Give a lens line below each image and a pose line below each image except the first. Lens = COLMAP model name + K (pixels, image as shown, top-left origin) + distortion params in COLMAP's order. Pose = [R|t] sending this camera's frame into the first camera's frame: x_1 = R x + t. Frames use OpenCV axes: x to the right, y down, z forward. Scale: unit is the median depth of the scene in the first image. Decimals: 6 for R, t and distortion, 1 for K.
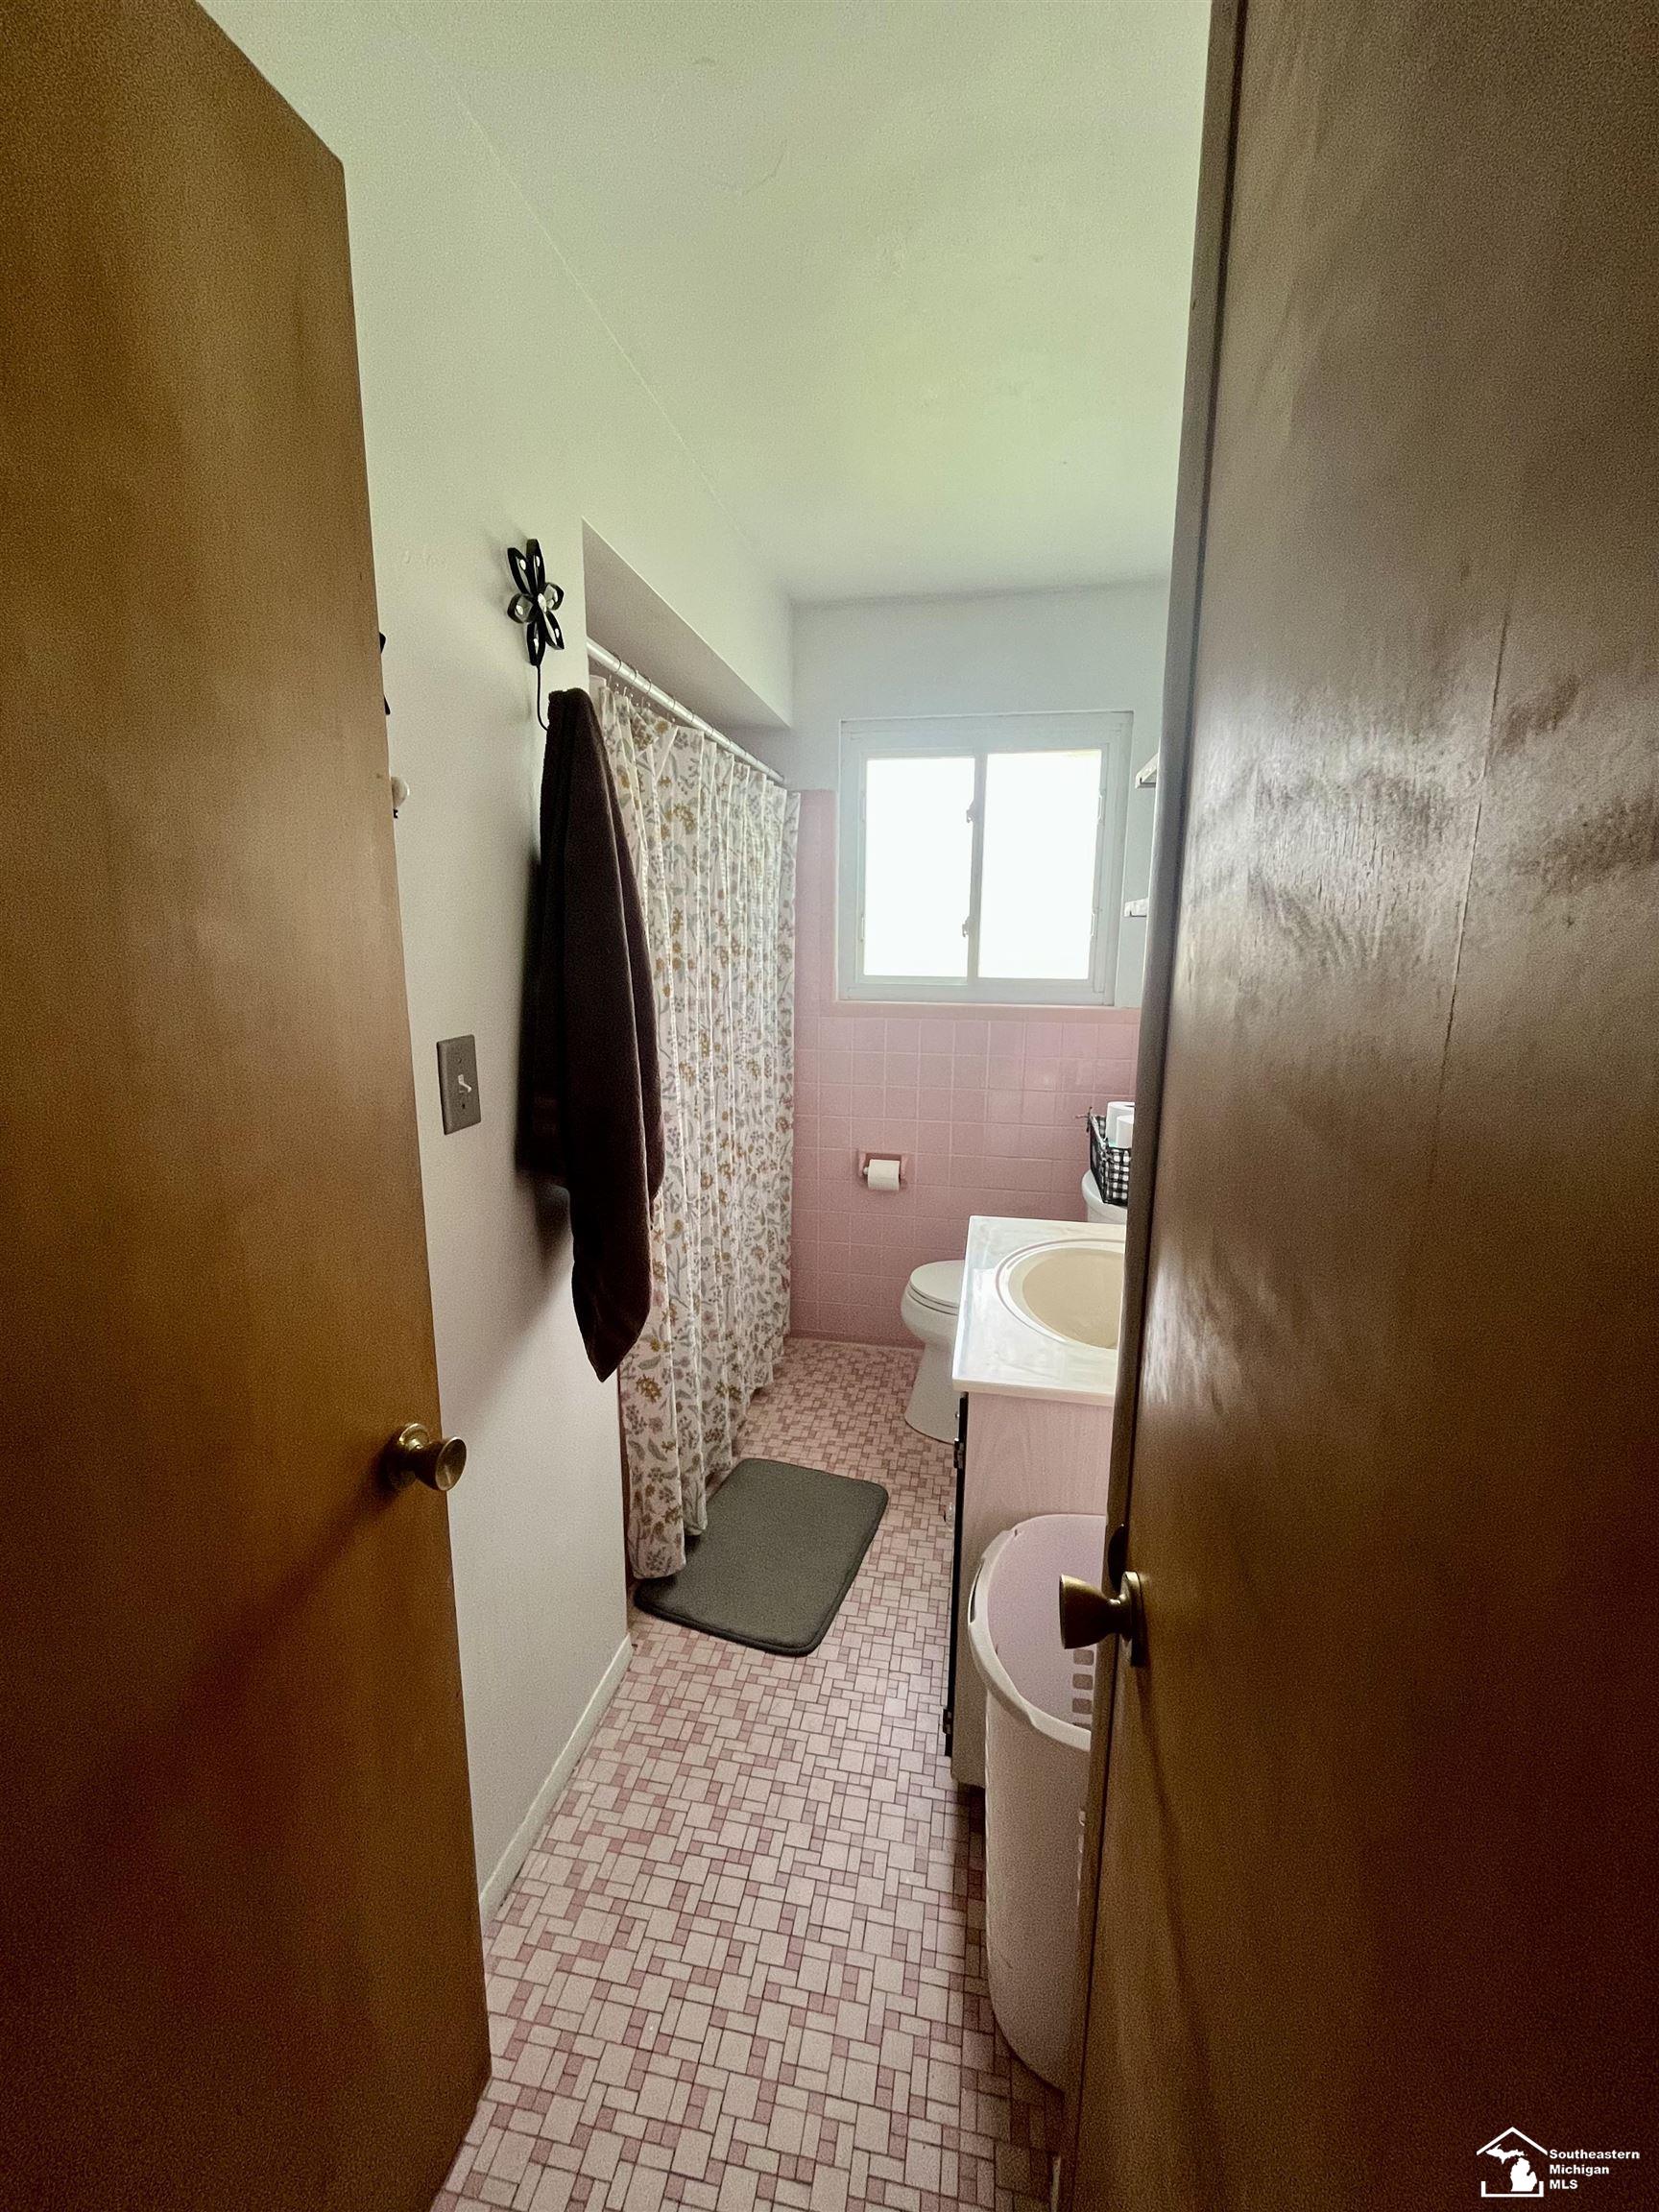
lens RADIAL K [[889.6, 0, 831.2], [0, 889.6, 1105.9], [0, 0, 1]] dist [-0.011976, 0.000544]
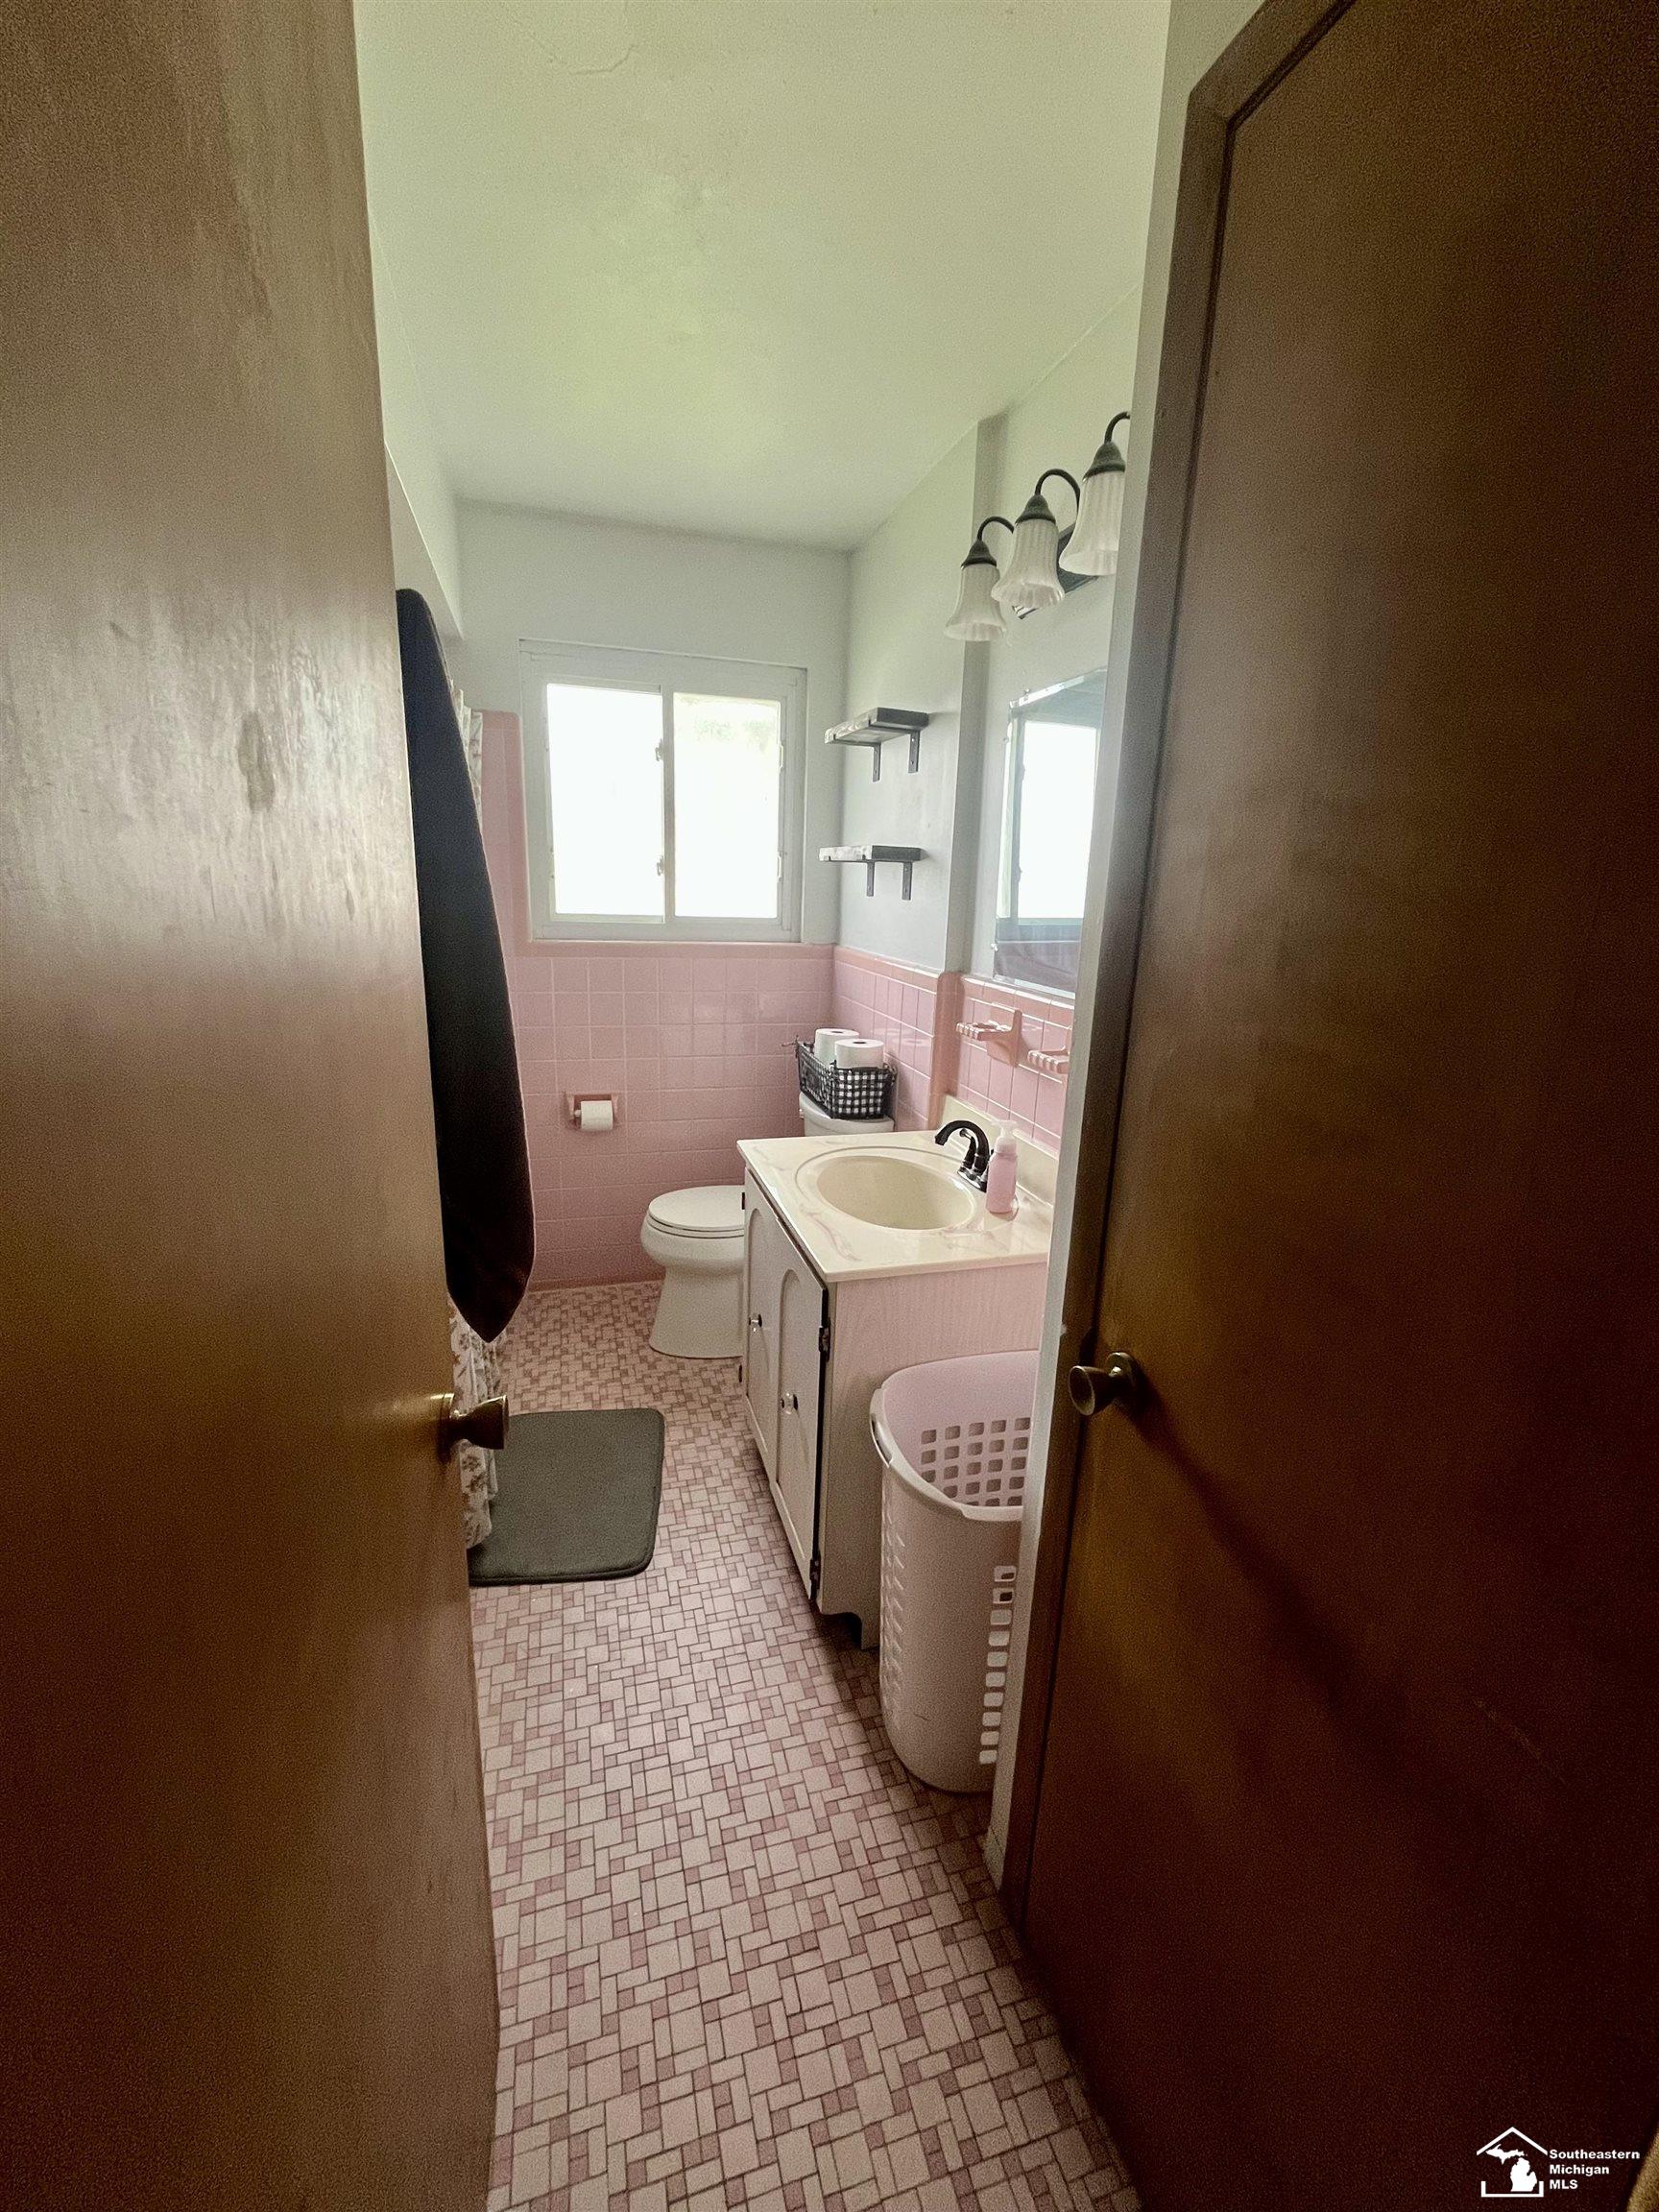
lens RADIAL K [[889.6, 0, 832.7], [0, 889.6, 1107.0], [0, 0, 1]] dist [-0.011976, 0.000544]
pose [[0.887774, -0.092047, 0.450983, -0.239666], [0.059597, 0.994540, 0.085670, -0.003041], [-0.456406, -0.049178, 0.888412, -0.009248]]
